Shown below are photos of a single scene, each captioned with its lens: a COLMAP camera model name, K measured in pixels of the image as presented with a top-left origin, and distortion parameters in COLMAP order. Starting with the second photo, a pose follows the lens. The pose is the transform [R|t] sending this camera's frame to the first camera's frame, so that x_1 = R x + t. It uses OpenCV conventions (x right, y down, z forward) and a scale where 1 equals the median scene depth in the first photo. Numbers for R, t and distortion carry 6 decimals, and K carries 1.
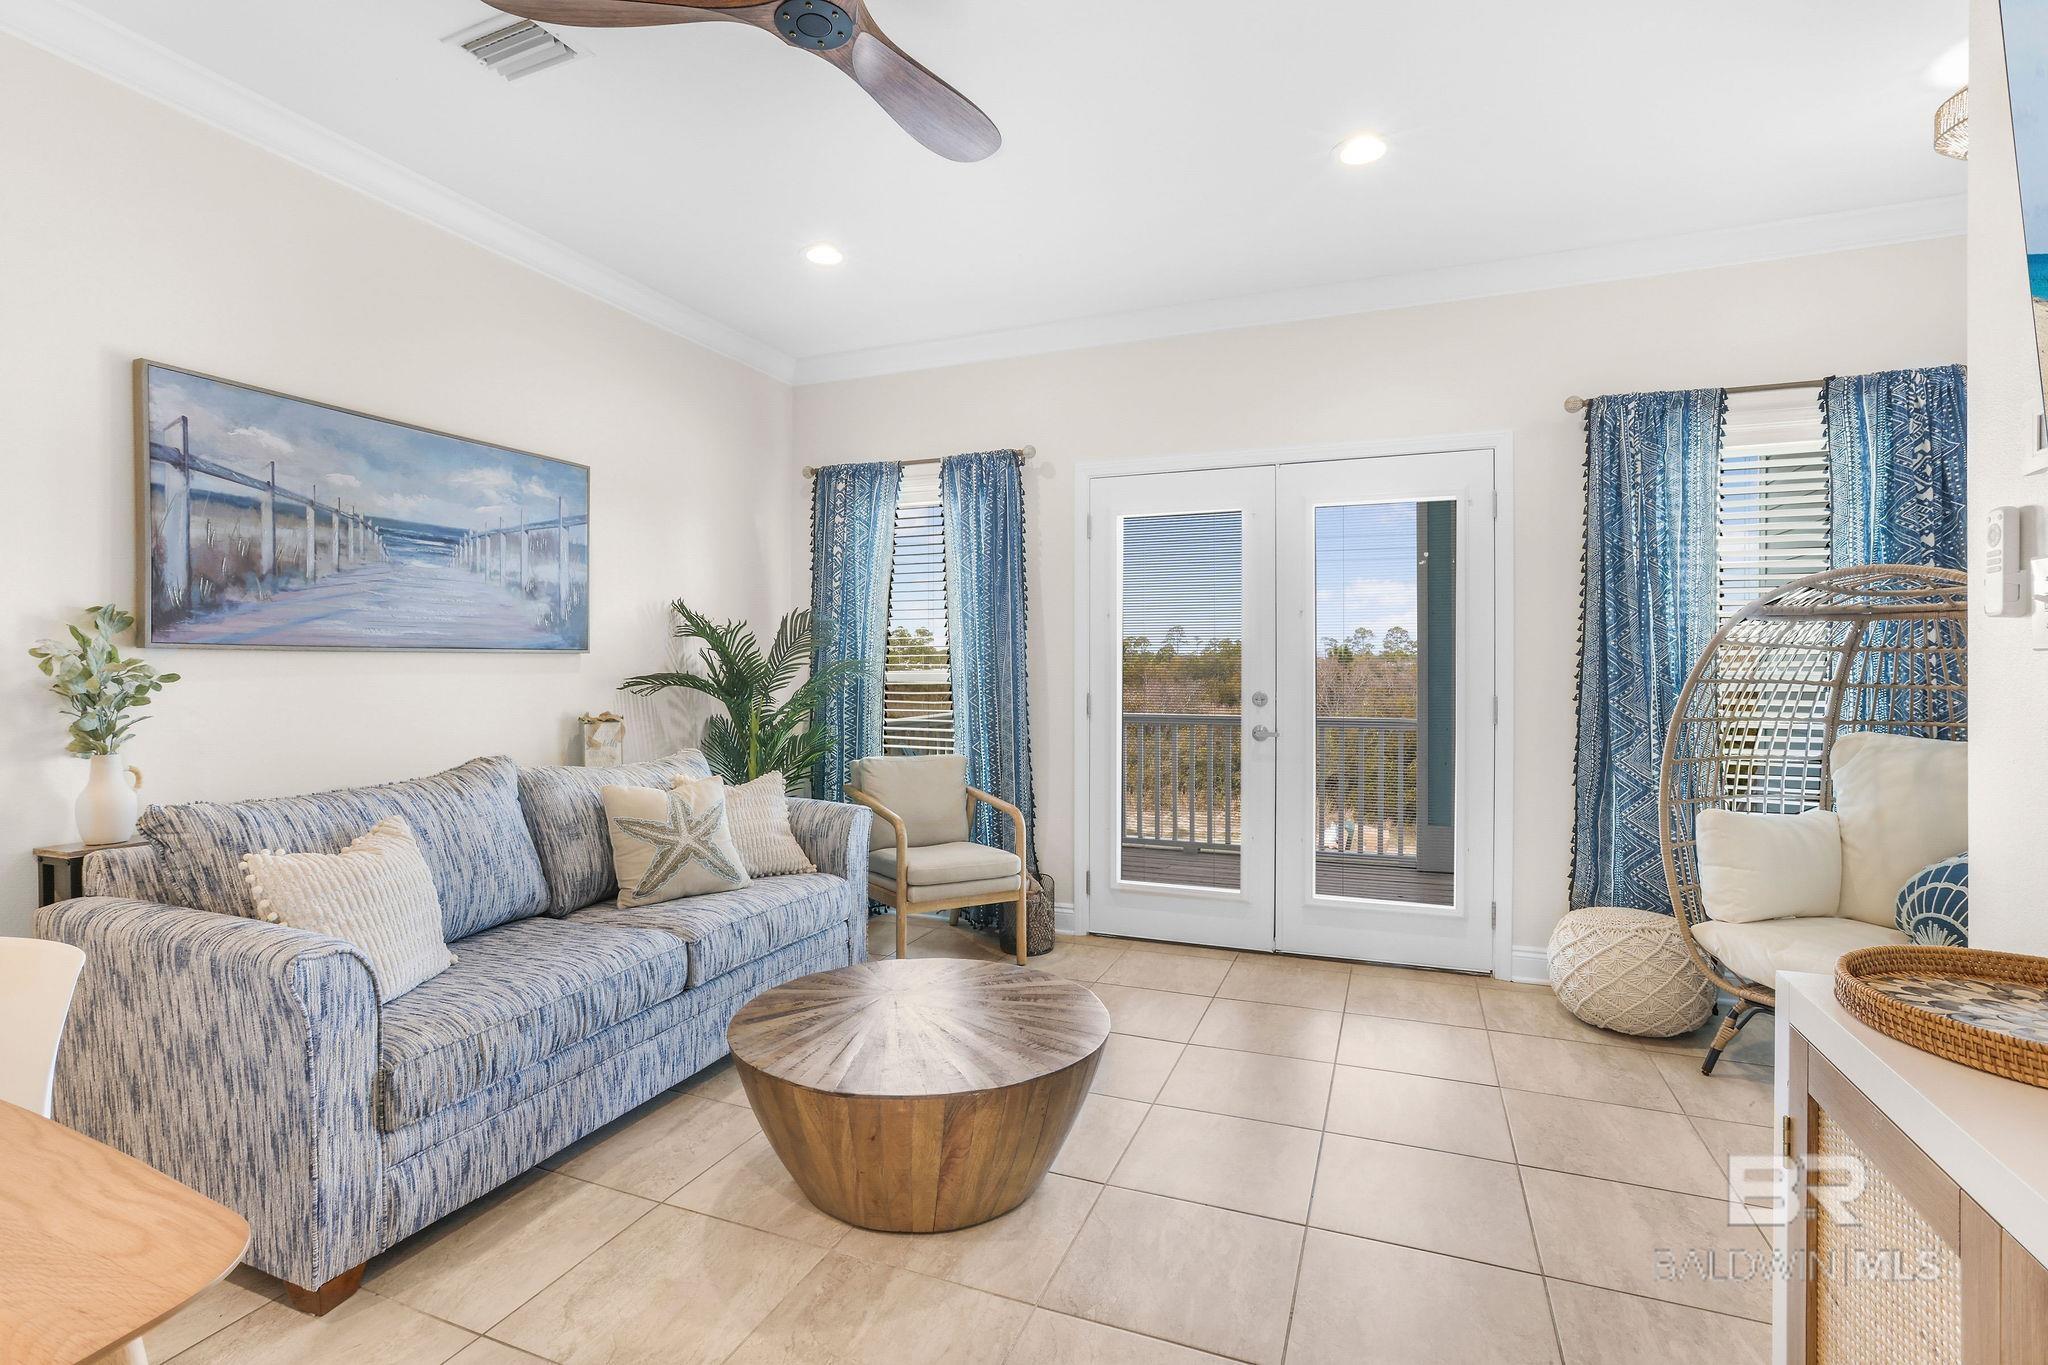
lens RADIAL K [[941.3, 0, 1030.2], [0, 941.3, 686.3], [0, 0, 1]] dist [-0.031076, 0.012253]
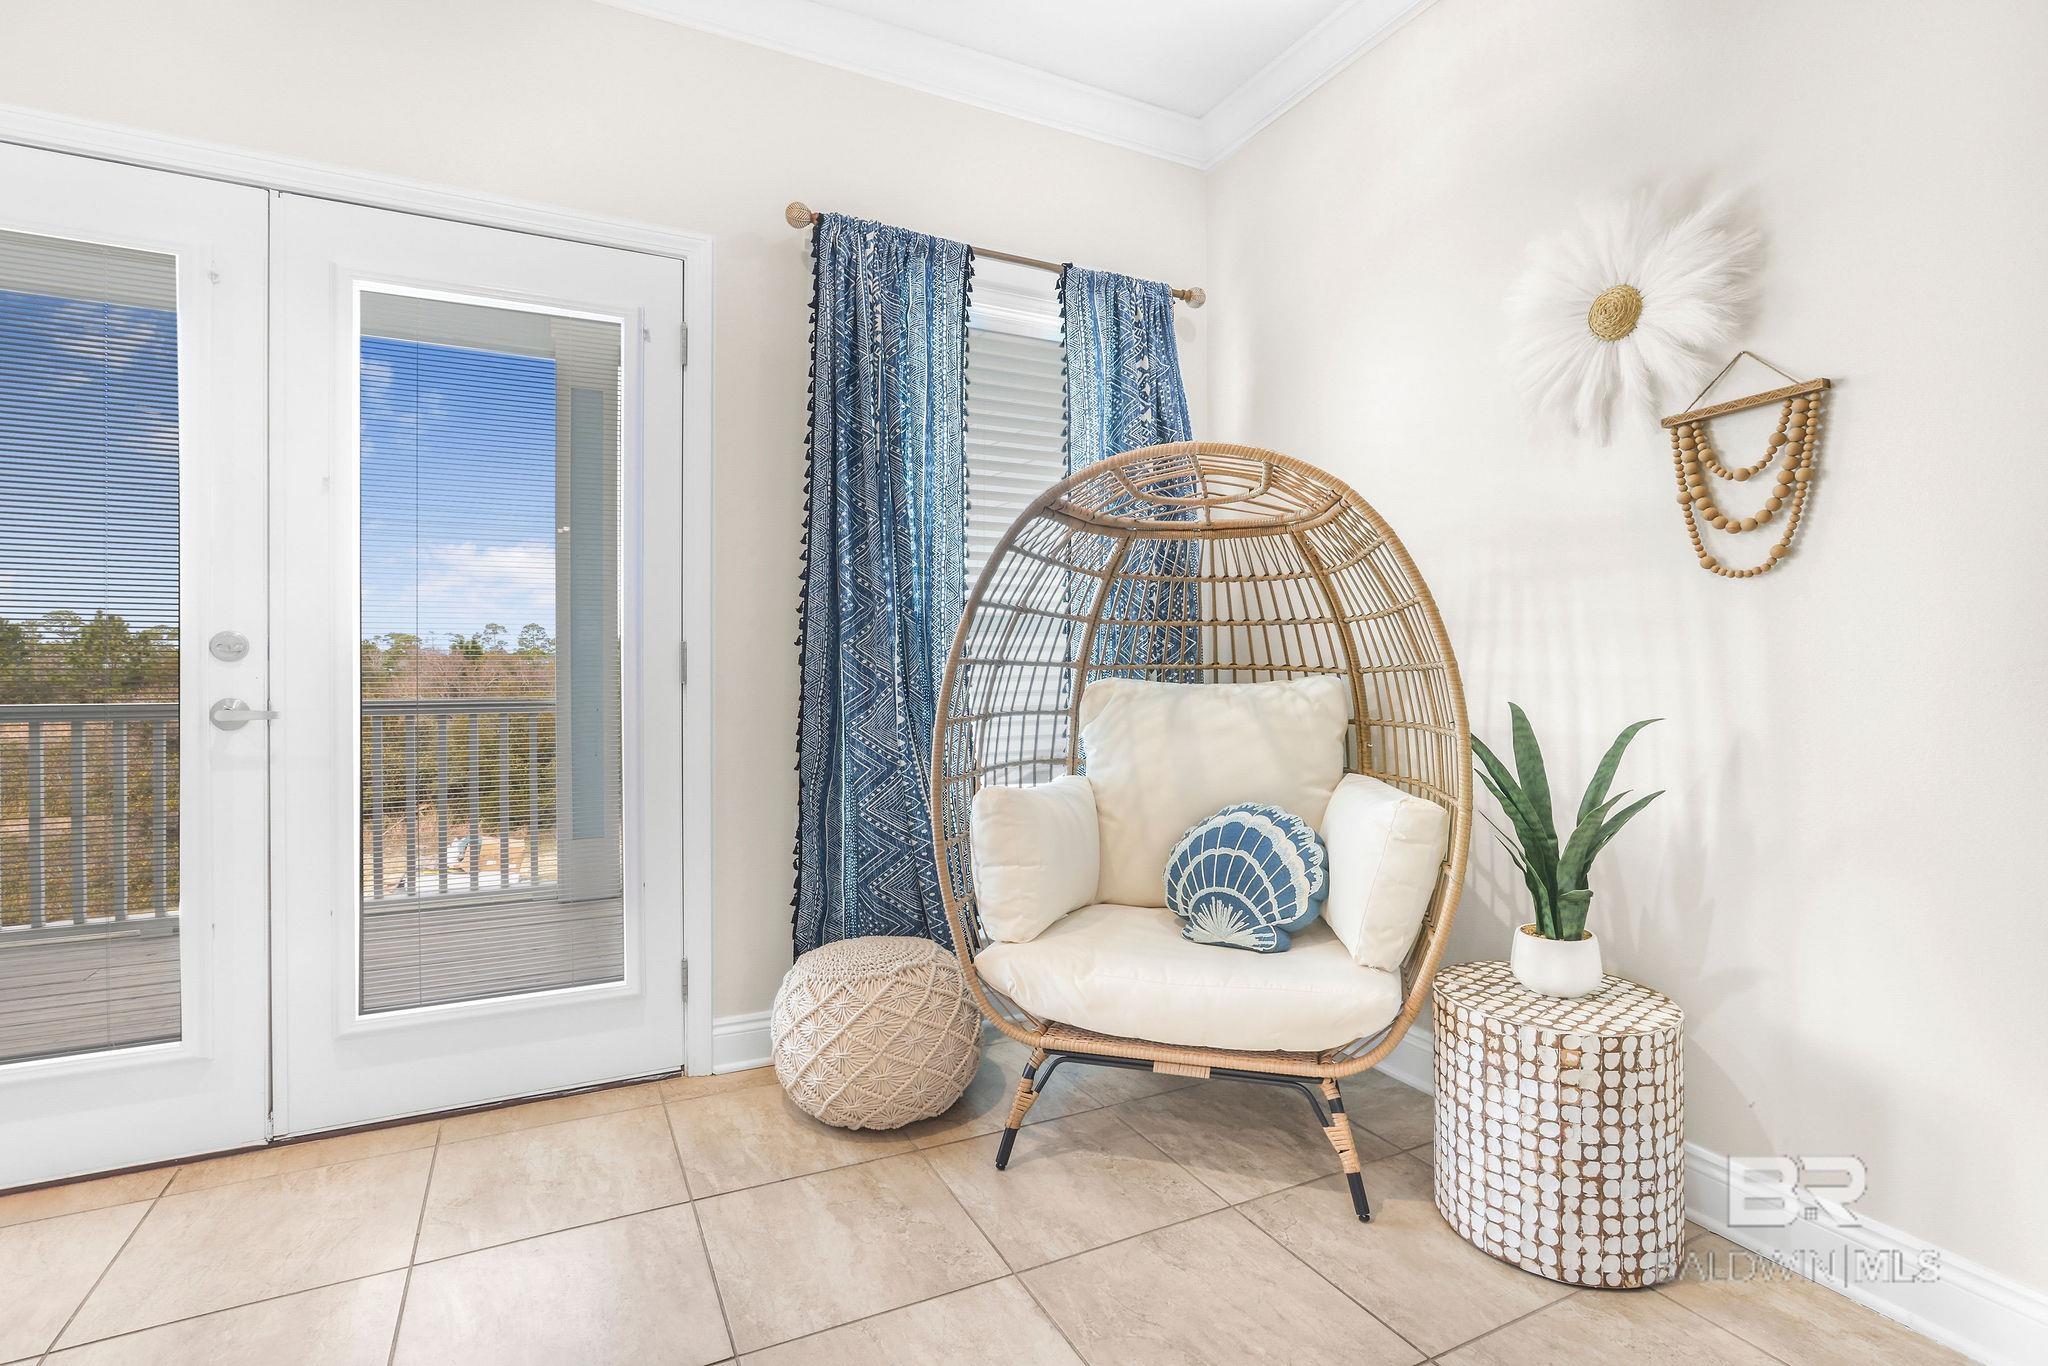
lens RADIAL K [[941.3, 0, 1039.8], [0, 941.3, 665.7], [0, 0, 1]] dist [-0.031076, 0.012253]
pose [[0.644498, 0.005846, 0.764584, 0.180928], [0.010943, 0.999798, -0.016868, 0.046501], [-0.764528, 0.019239, 0.644304, 0.444124]]
